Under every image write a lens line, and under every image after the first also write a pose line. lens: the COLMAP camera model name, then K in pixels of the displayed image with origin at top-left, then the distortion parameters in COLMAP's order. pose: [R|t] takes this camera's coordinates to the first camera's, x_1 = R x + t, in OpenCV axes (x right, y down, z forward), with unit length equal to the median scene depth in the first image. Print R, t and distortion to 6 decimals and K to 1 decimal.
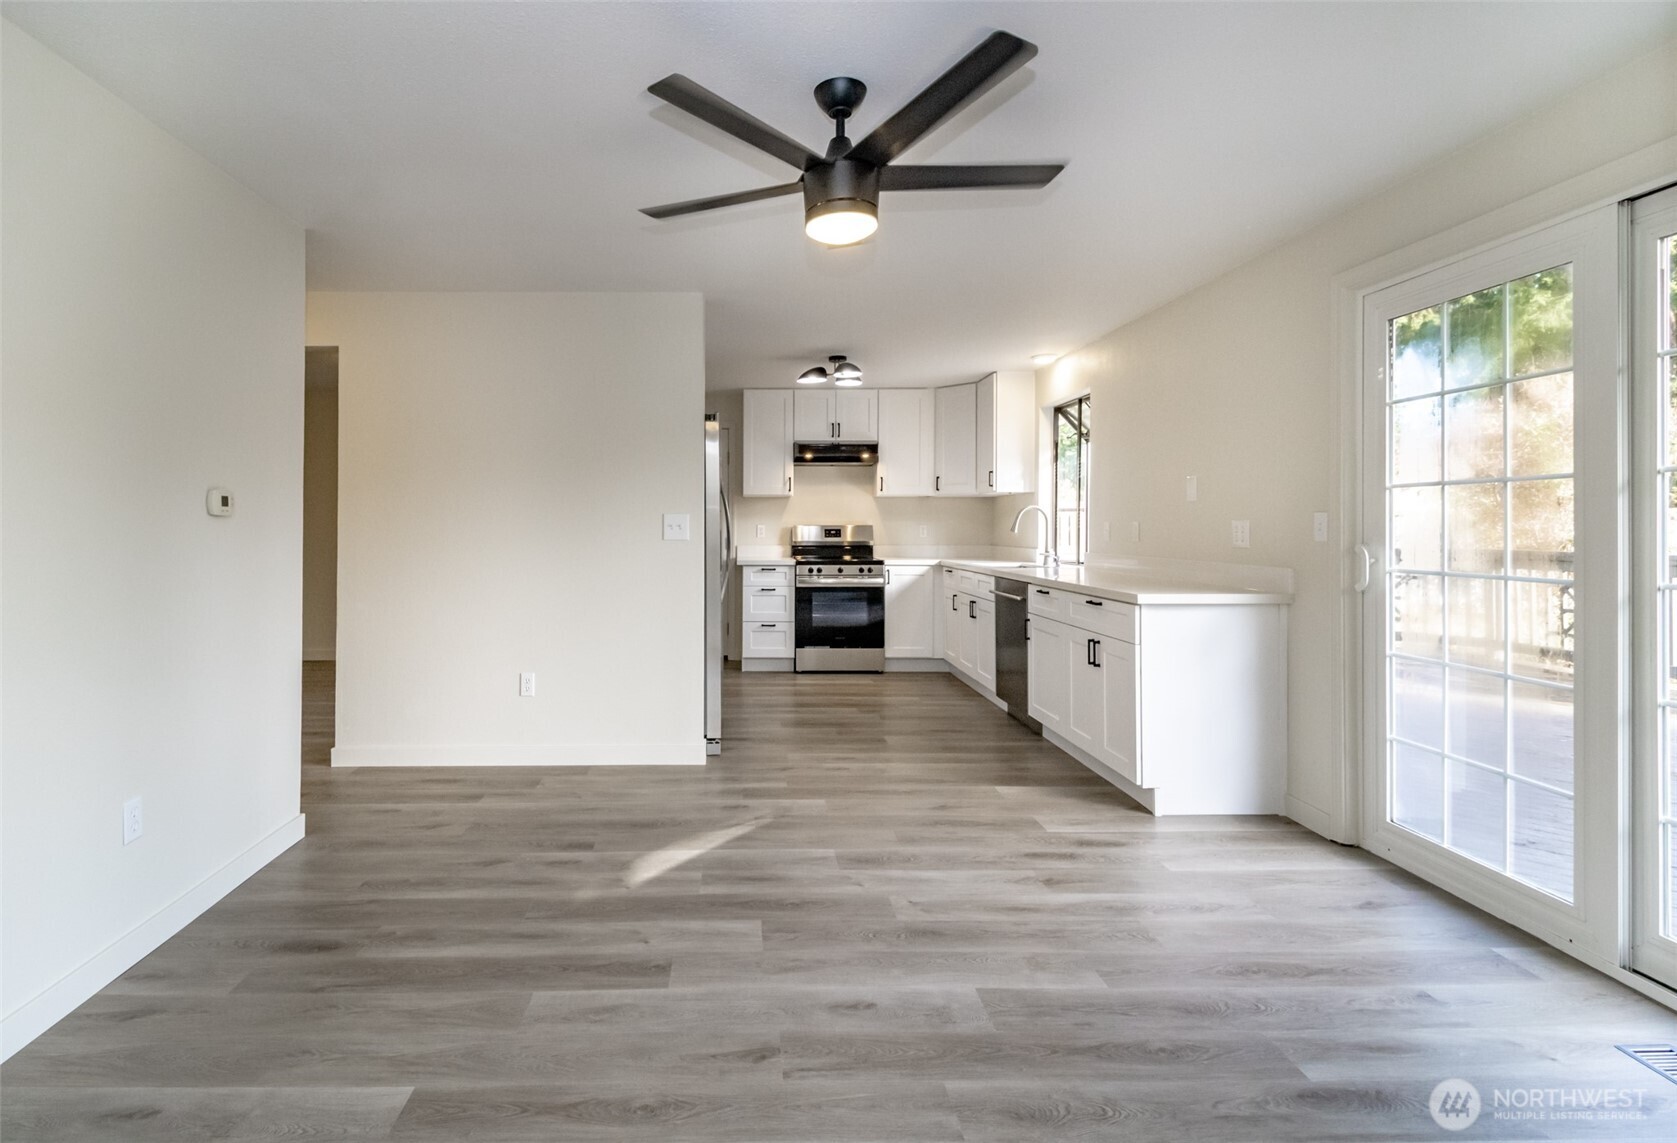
lens RADIAL K [[784.1, 0, 738.5], [0, 784.1, 518.3], [0, 0, 1]] dist [0.012376, -0.000683]
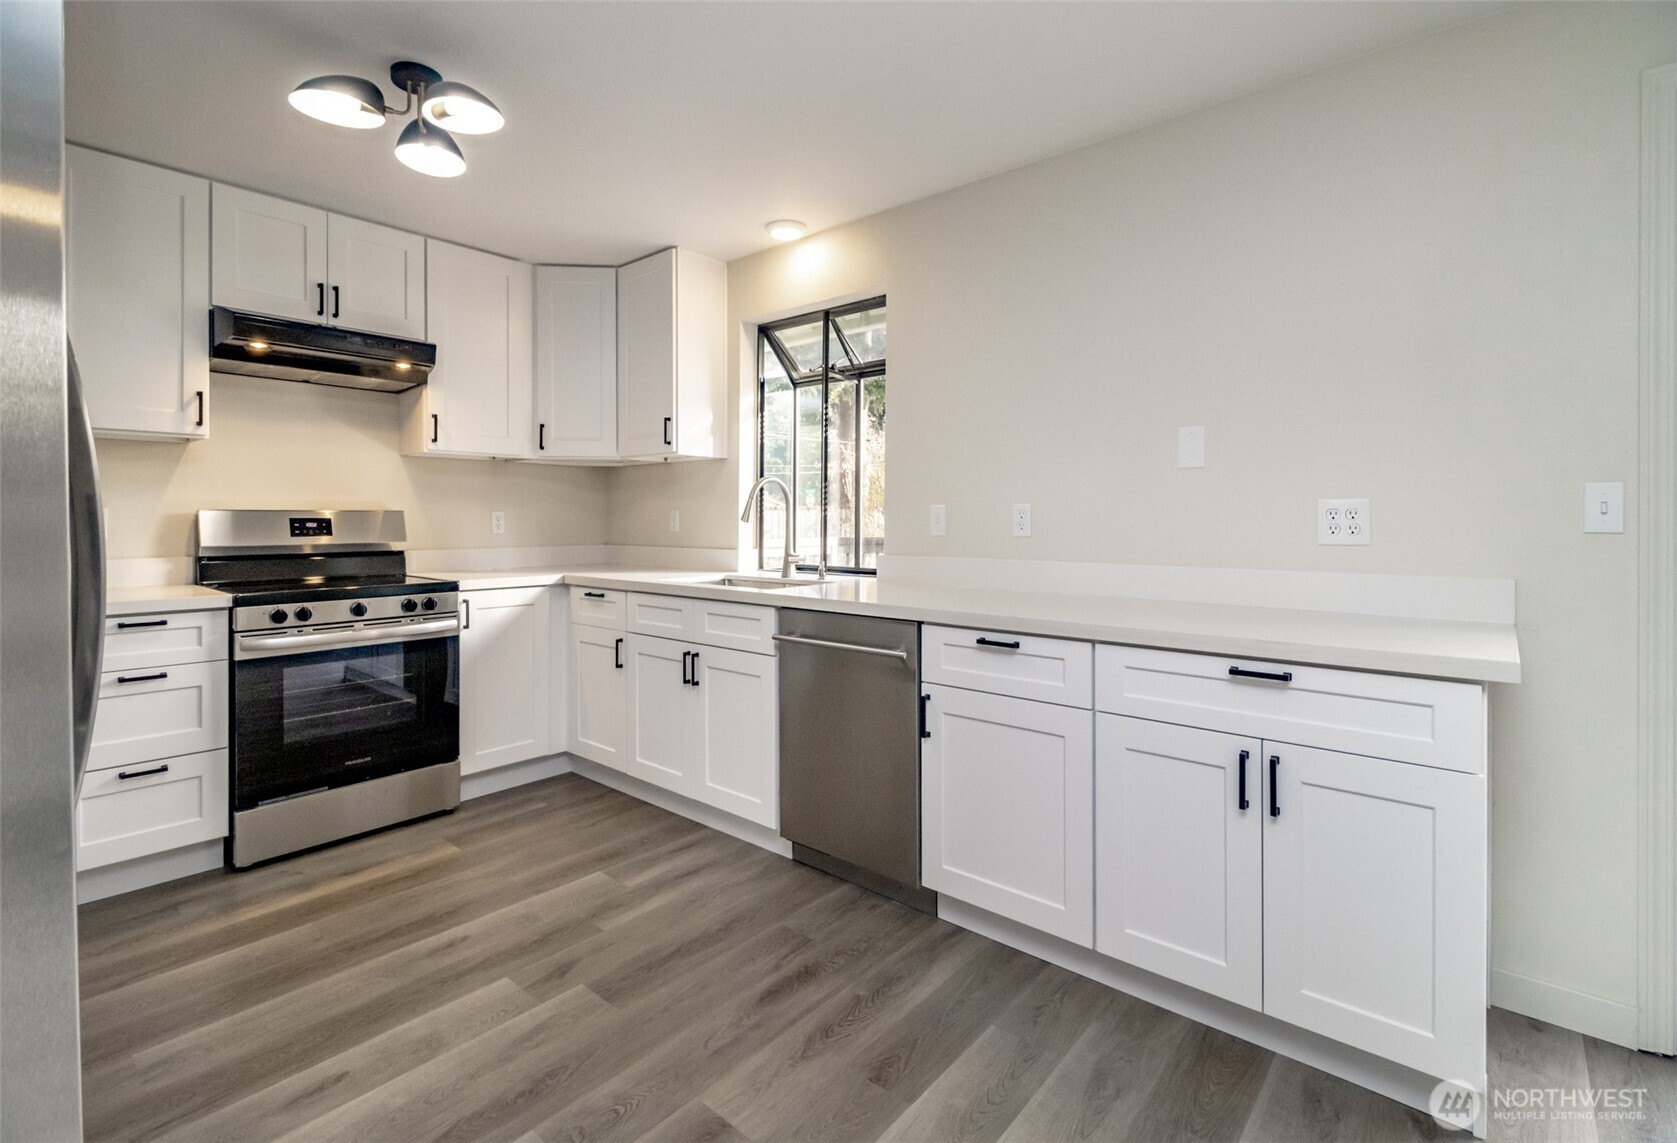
lens RADIAL K [[762.6, 0, 834.0], [0, 762.6, 527.6], [0, 0, 1]] dist [0.013833, -0.009709]
pose [[0.651942, -0.007199, 0.758235, -0.046223], [-0.008251, 0.999828, 0.016586, 0.019552], [-0.758224, -0.017069, 0.651770, 0.992487]]
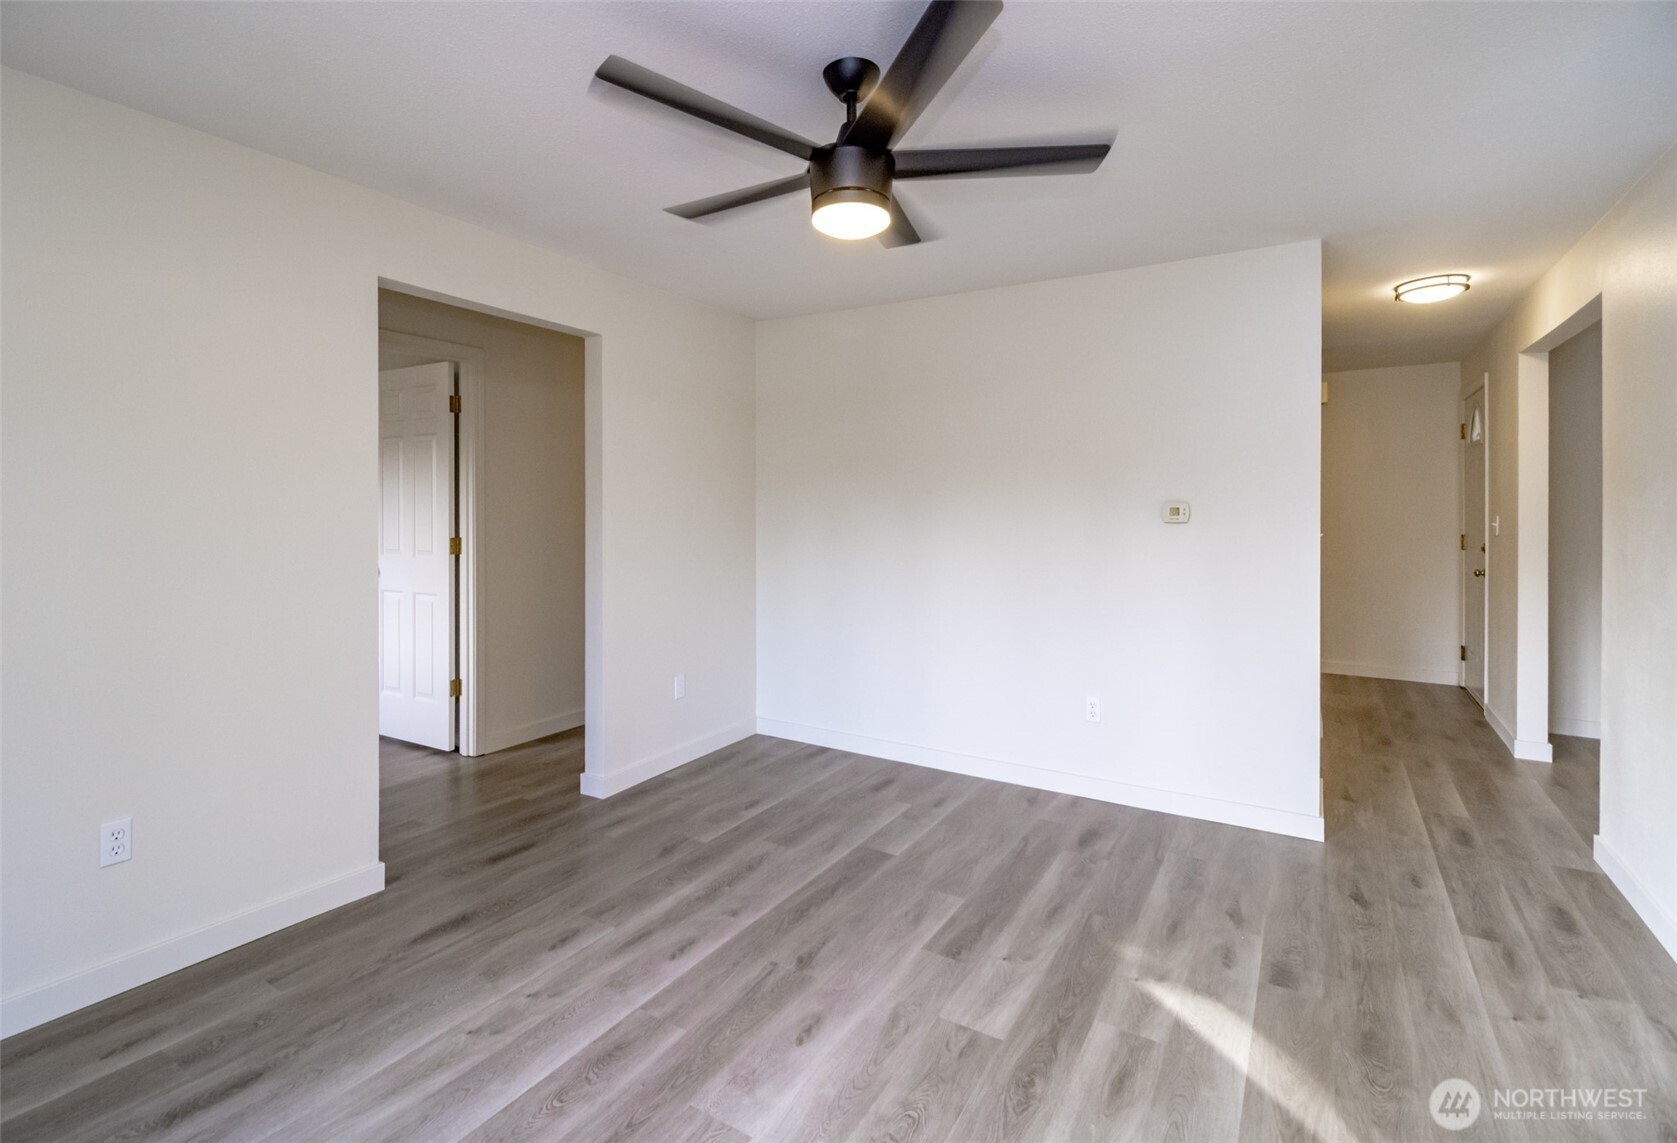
lens RADIAL K [[768.6, 0, 835.6], [0, 768.6, 501.8], [0, 0, 1]] dist [0.001999, -0.000184]
pose [[-0.526973, -0.007028, -0.849853, 0.573140], [0.003639, 0.999938, -0.010526, -0.019476], [0.849874, -0.008639, -0.526915, 0.928842]]
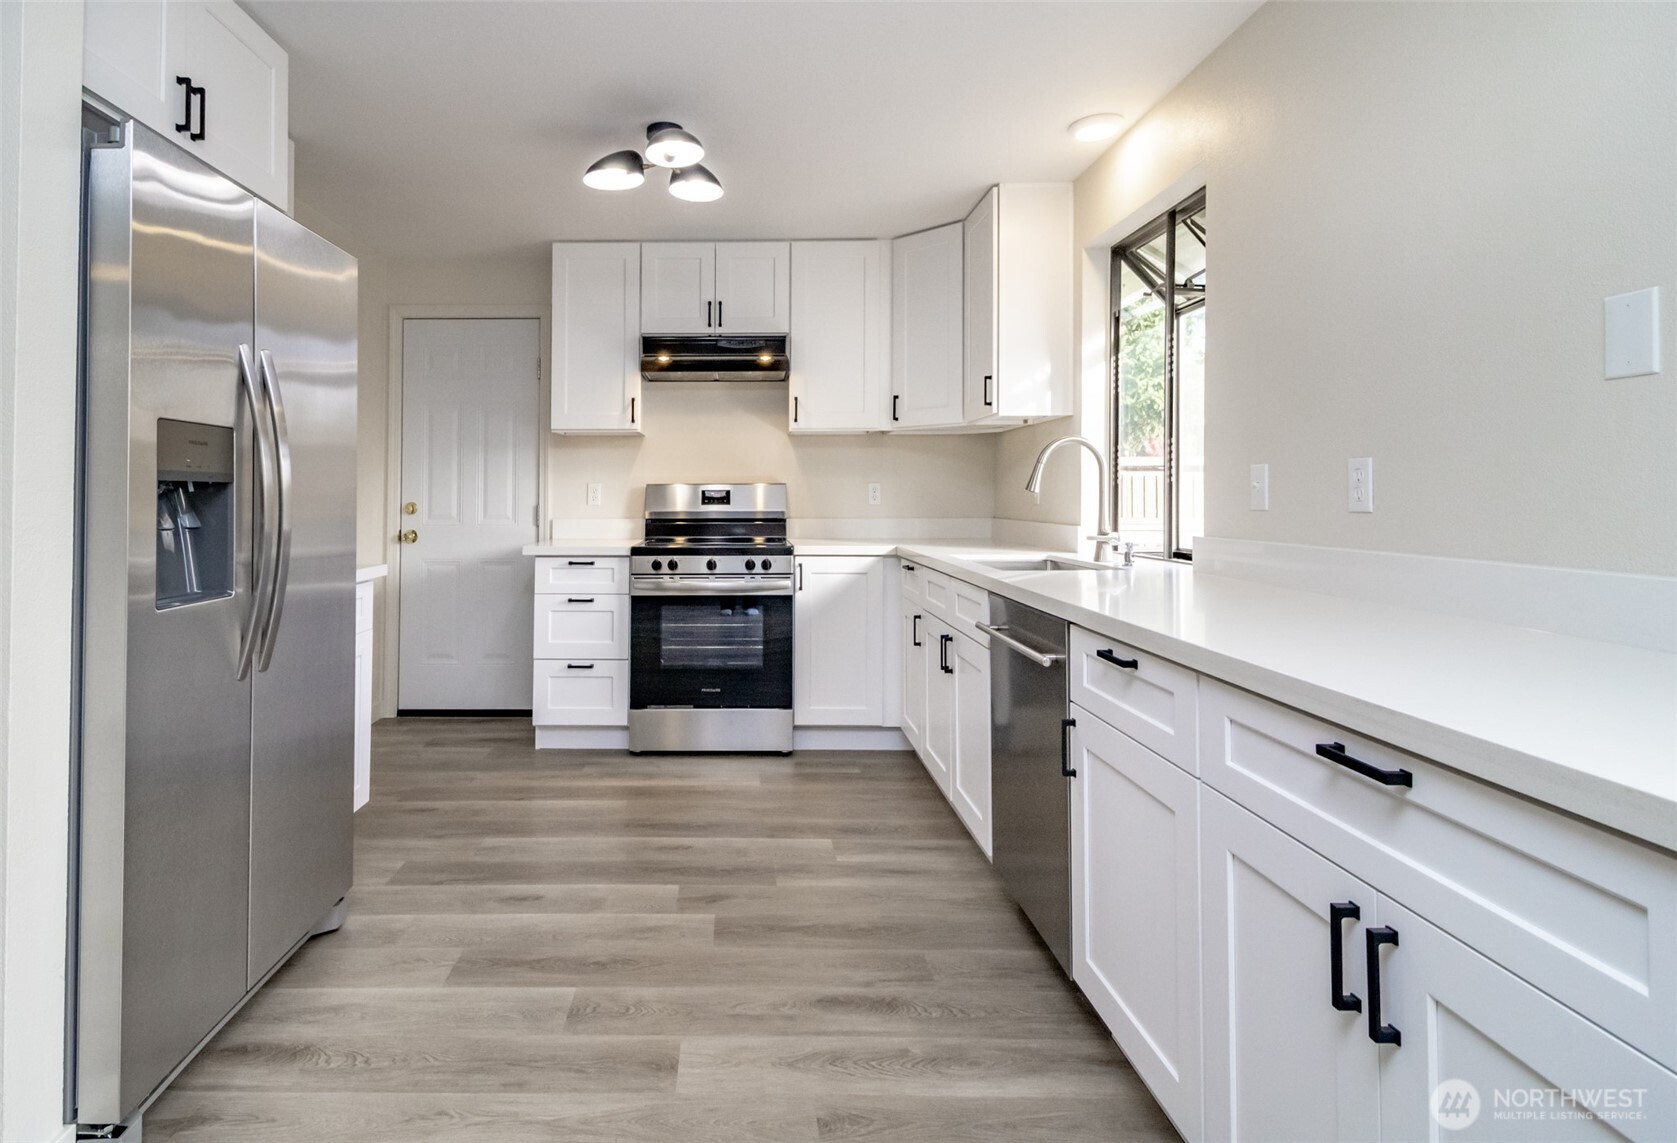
lens RADIAL K [[840.5, 0, 725.8], [0, 840.5, 481.9], [0, 0, 1]] dist [0.024147, -0.015518]
pose [[0.999904, -0.001183, -0.013777, 0.286629], [0.001100, 0.999981, -0.006035, 0.024244], [0.013784, 0.006019, 0.999887, 0.811504]]
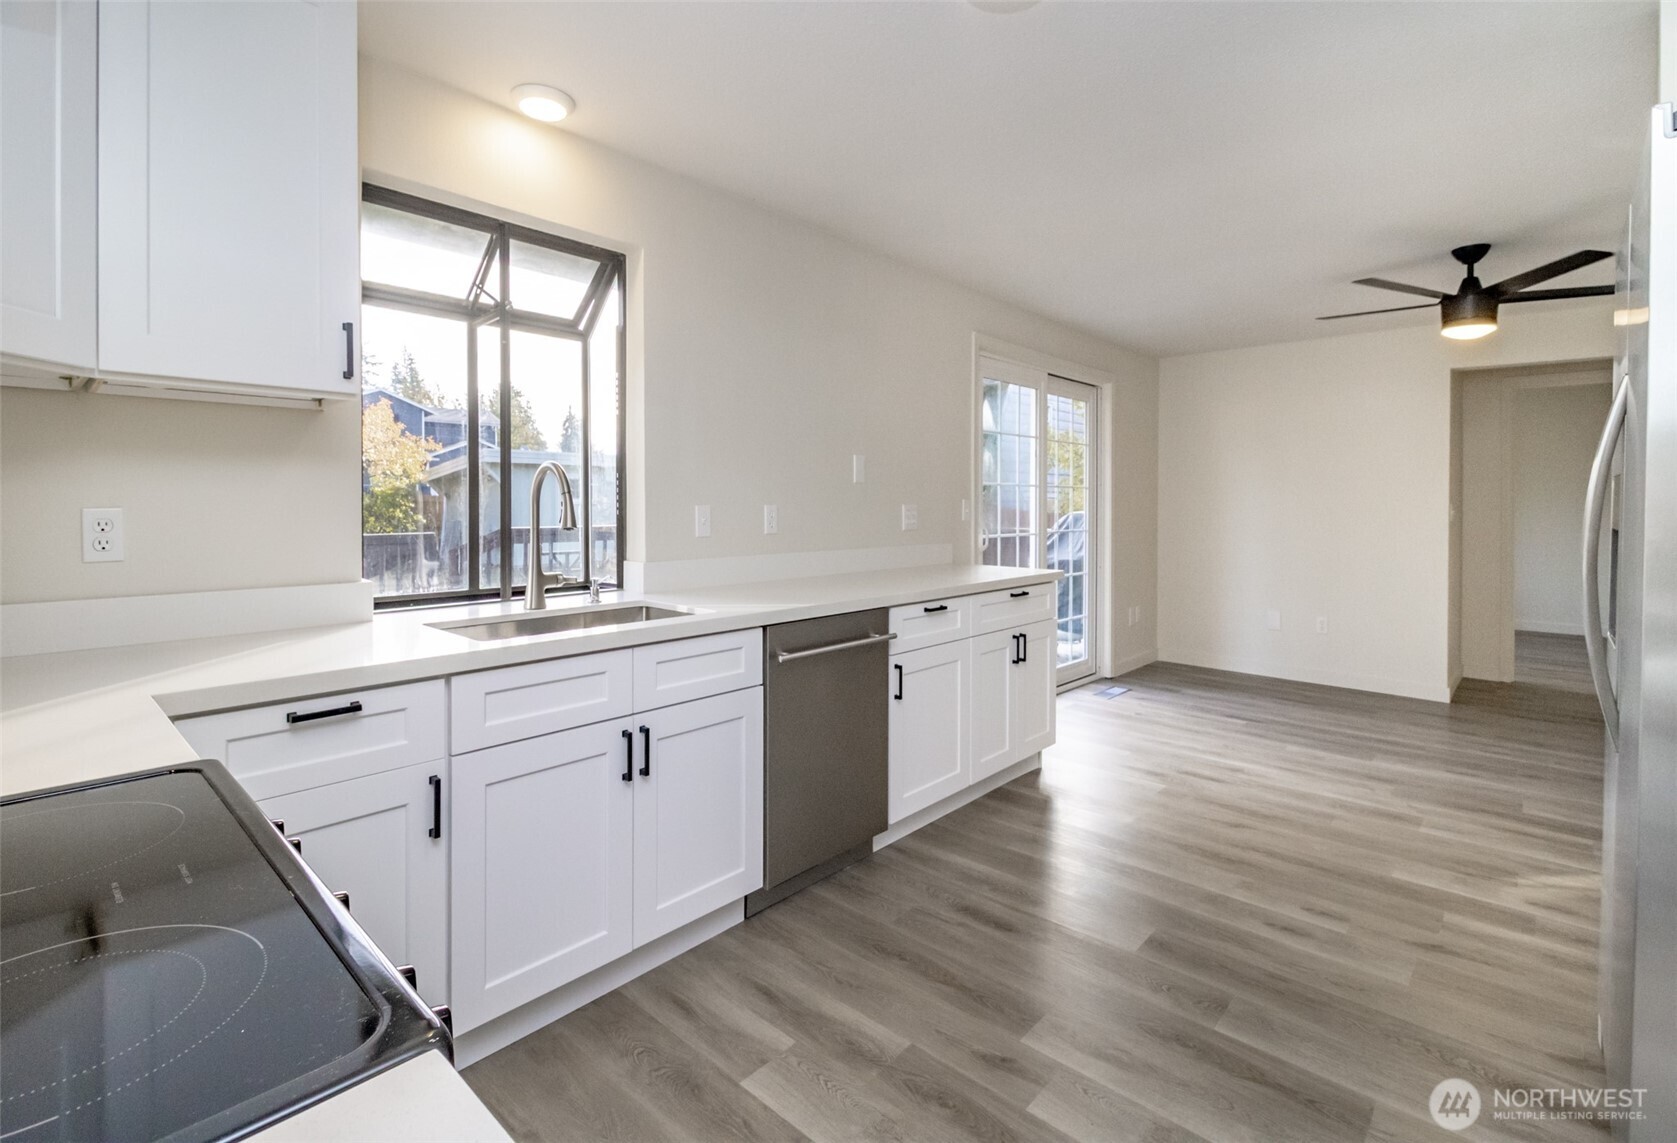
lens RADIAL K [[768.7, 0, 834.3], [0, 768.7, 515.0], [0, 0, 1]] dist [0.002042, -0.000188]
pose [[-0.735501, -0.012632, 0.677406, 0.006376], [-0.009730, 0.999920, 0.008082, 0.010666], [-0.677454, -0.000646, -0.735565, 1.989002]]
